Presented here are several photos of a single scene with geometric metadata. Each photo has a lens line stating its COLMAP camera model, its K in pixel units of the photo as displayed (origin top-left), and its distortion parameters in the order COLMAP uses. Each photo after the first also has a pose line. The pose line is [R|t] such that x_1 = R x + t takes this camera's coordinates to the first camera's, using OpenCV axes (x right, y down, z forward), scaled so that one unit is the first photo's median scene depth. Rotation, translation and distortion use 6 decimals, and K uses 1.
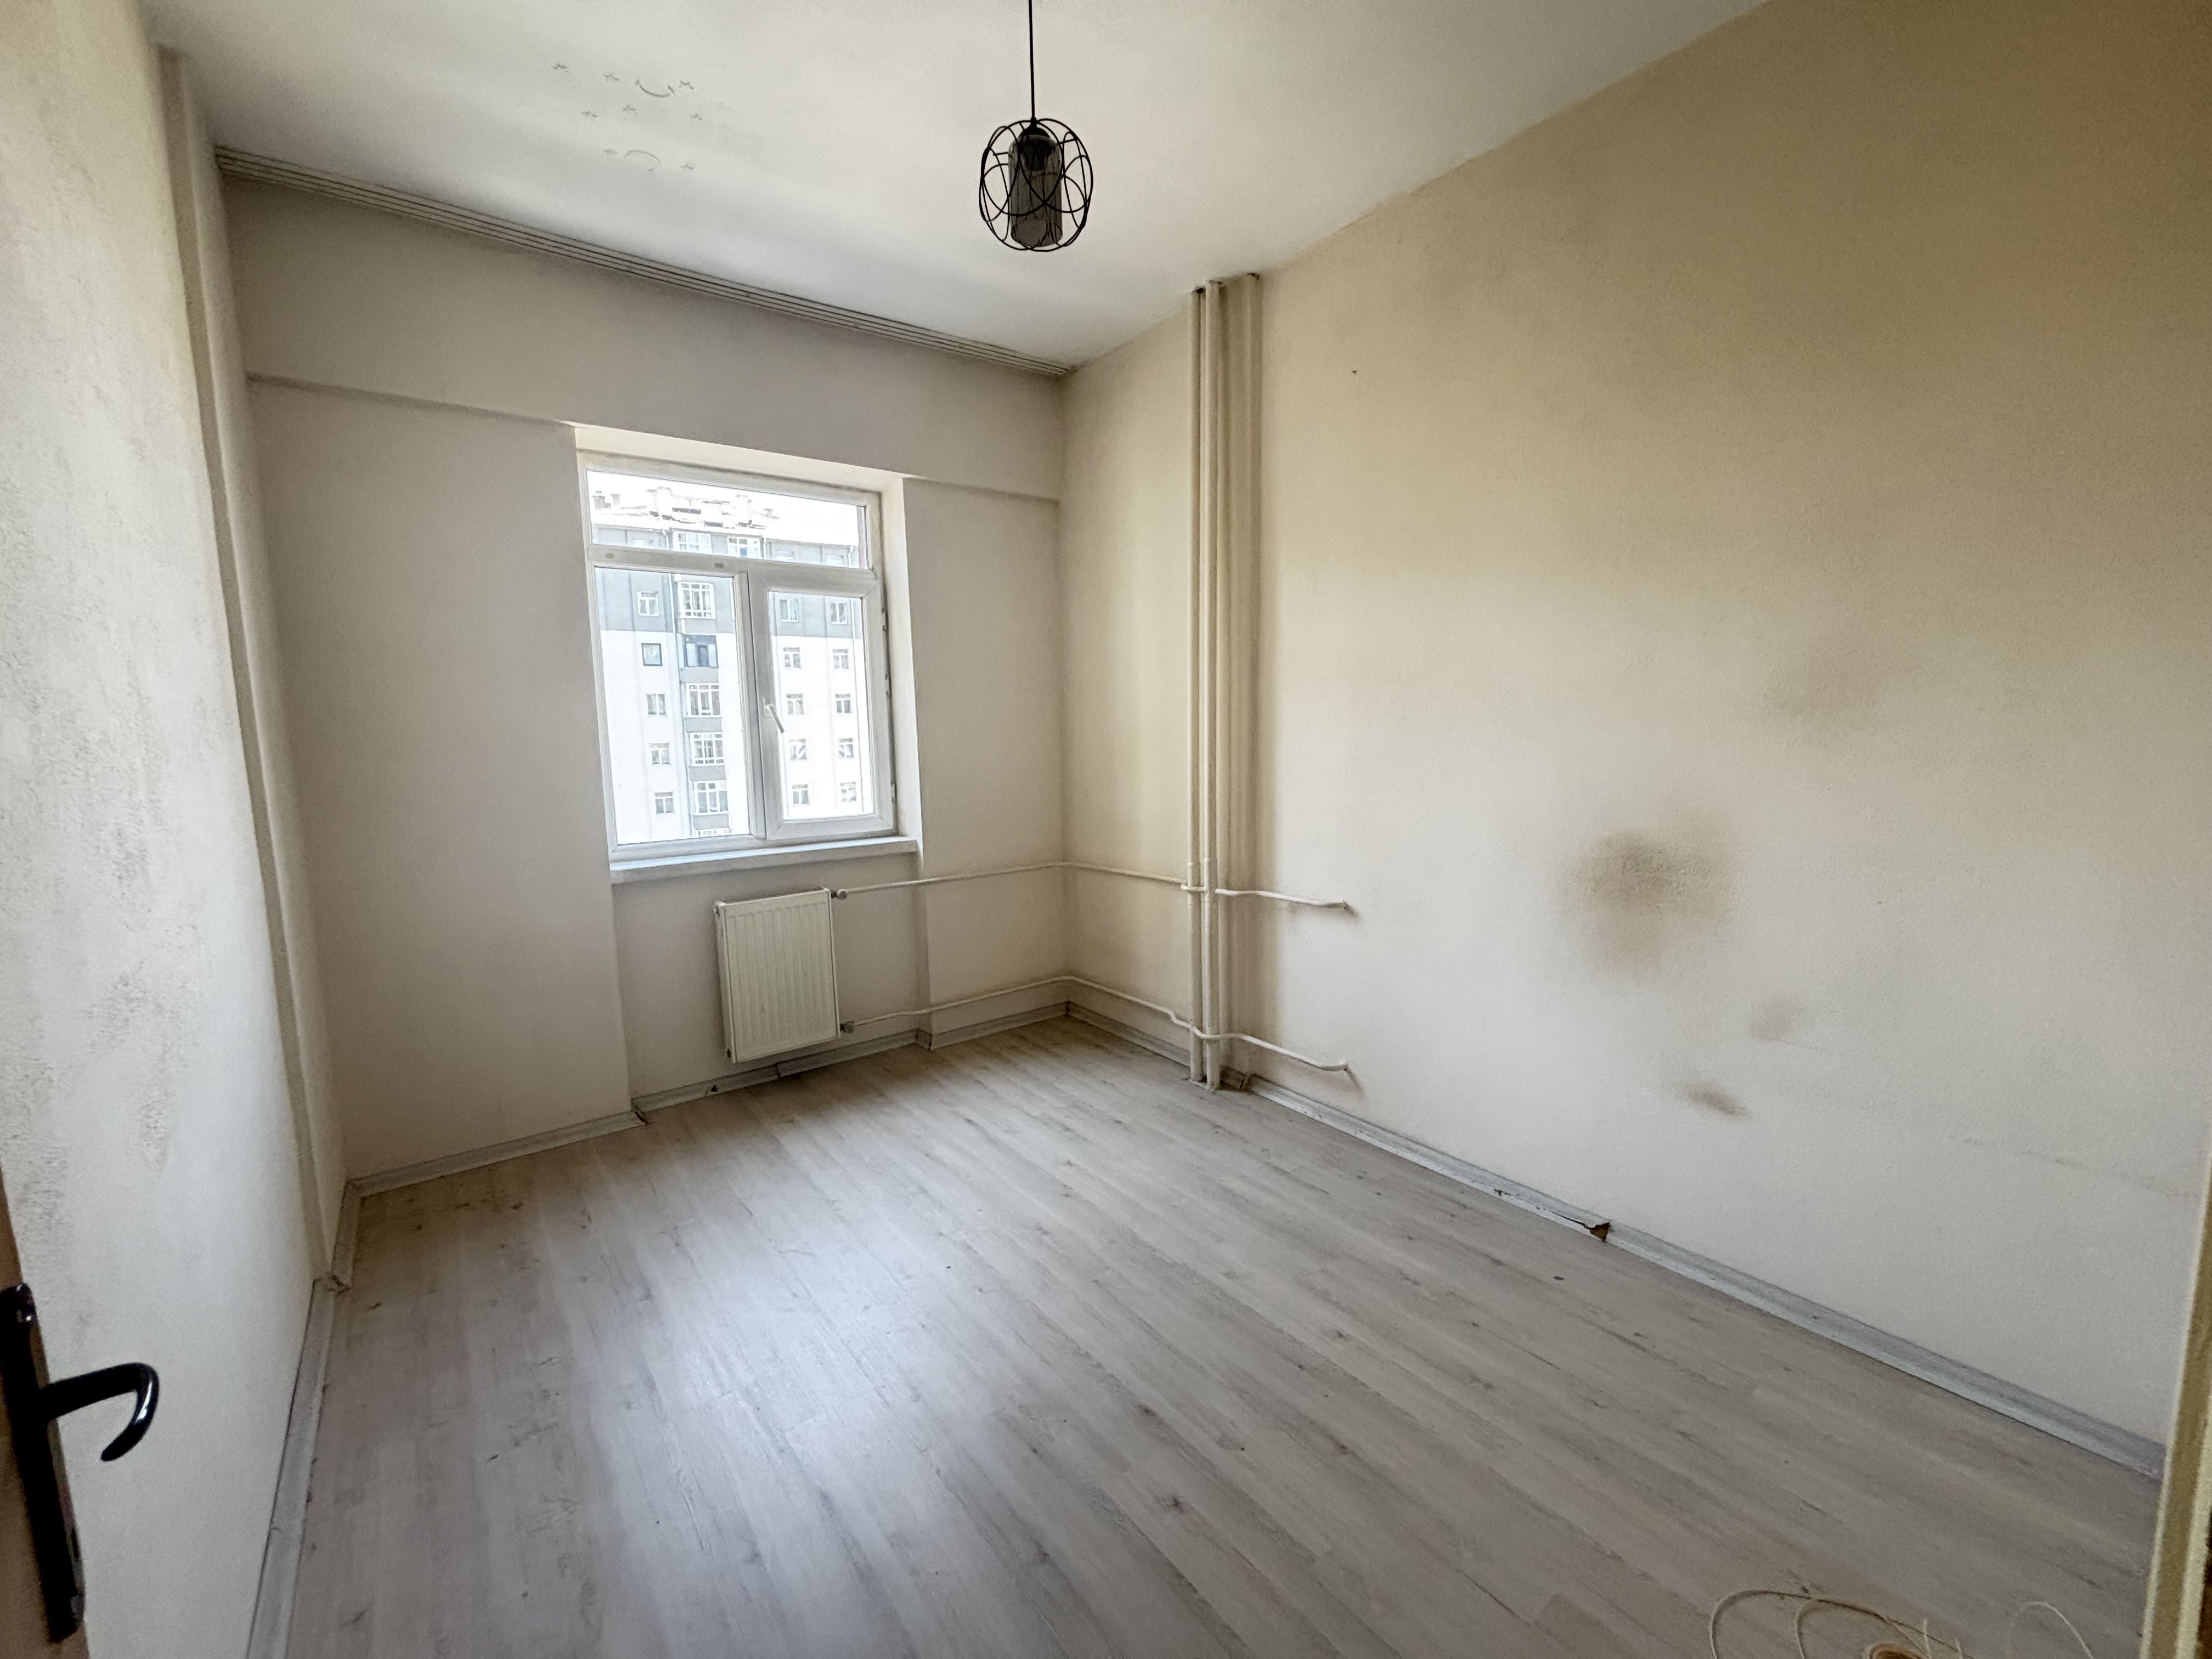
lens RADIAL K [[899.2, 0, 1097.4], [0, 899.2, 827.9], [0, 0, 1]] dist [0.000253, -0.000497]
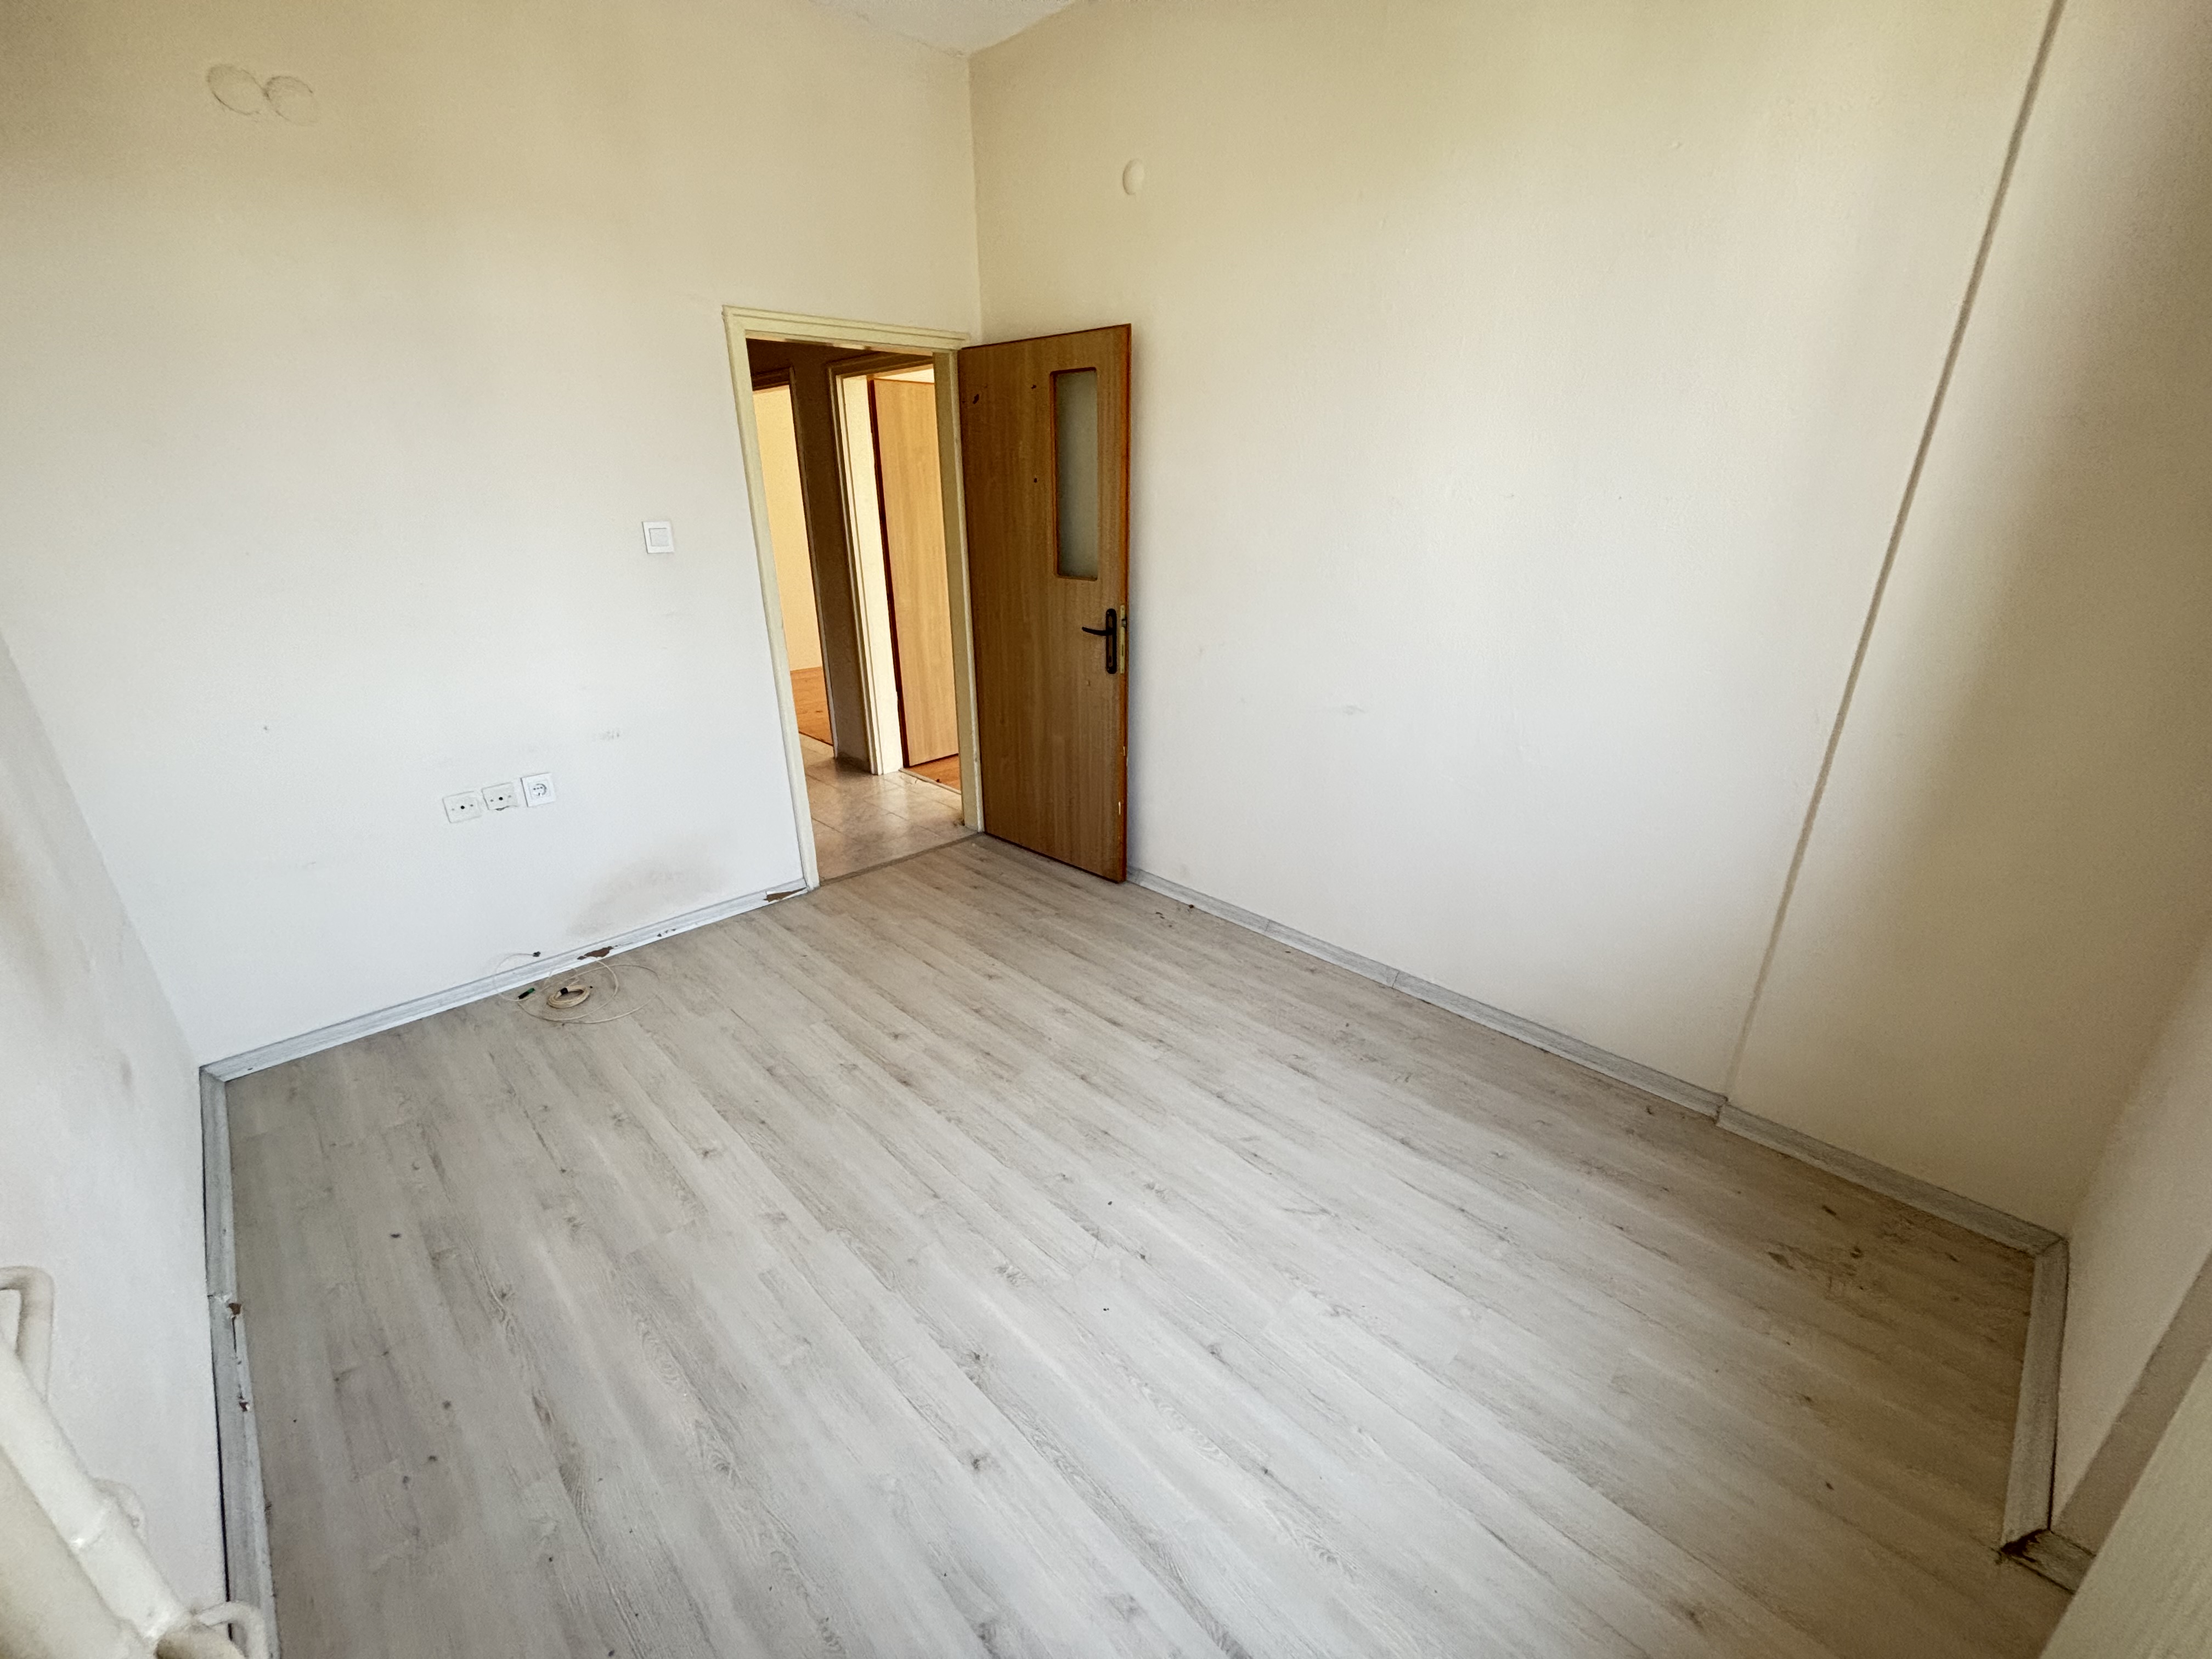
lens RADIAL K [[891.6, 0, 1098.9], [0, 891.6, 834.3], [0, 0, 1]] dist [0.009364, -0.000245]
pose [[-0.991265, 0.075198, -0.108348, -0.067721], [0.014383, 0.878263, 0.477961, -0.174230], [0.131100, 0.472227, -0.871673, 1.193619]]
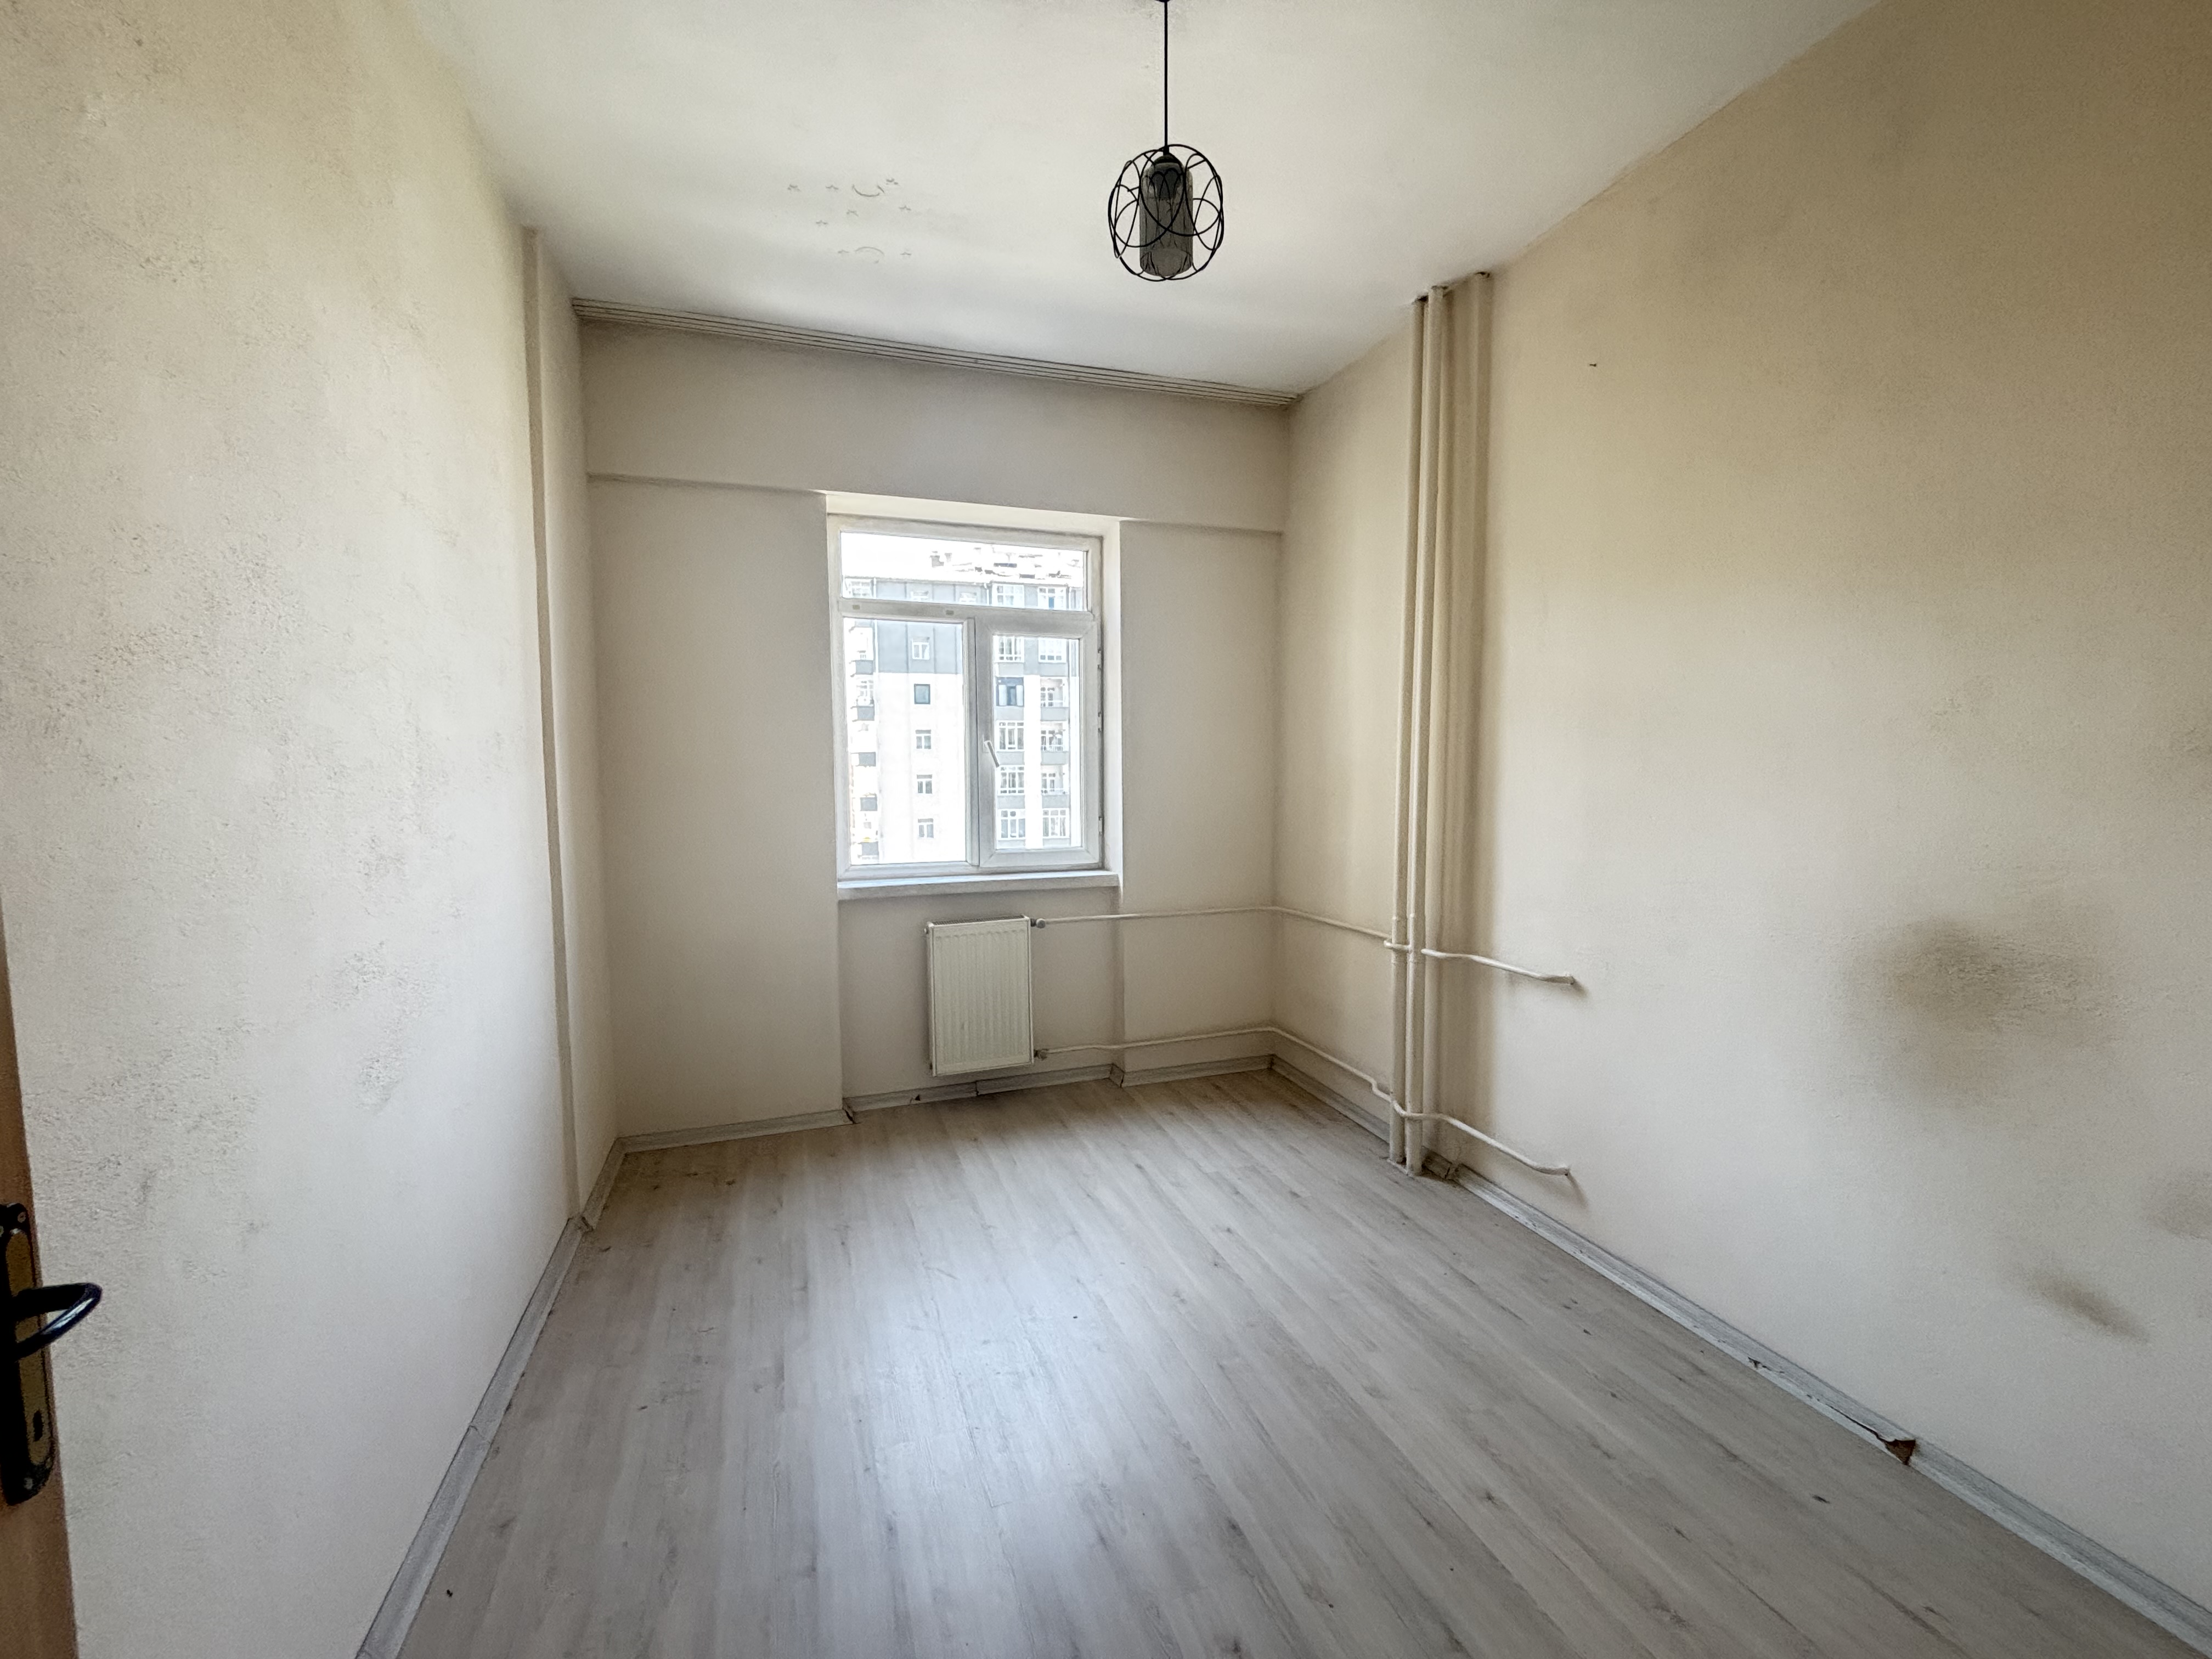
lens RADIAL K [[895.8, 0, 1094.4], [0, 895.8, 828.5], [0, 0, 1]] dist [-0.000286, 0.000156]
pose [[0.949821, 0.038502, -0.310416, 0.101865], [-0.050625, 0.998234, -0.031089, -0.008130], [0.308671, 0.045244, 0.950092, 0.045840]]
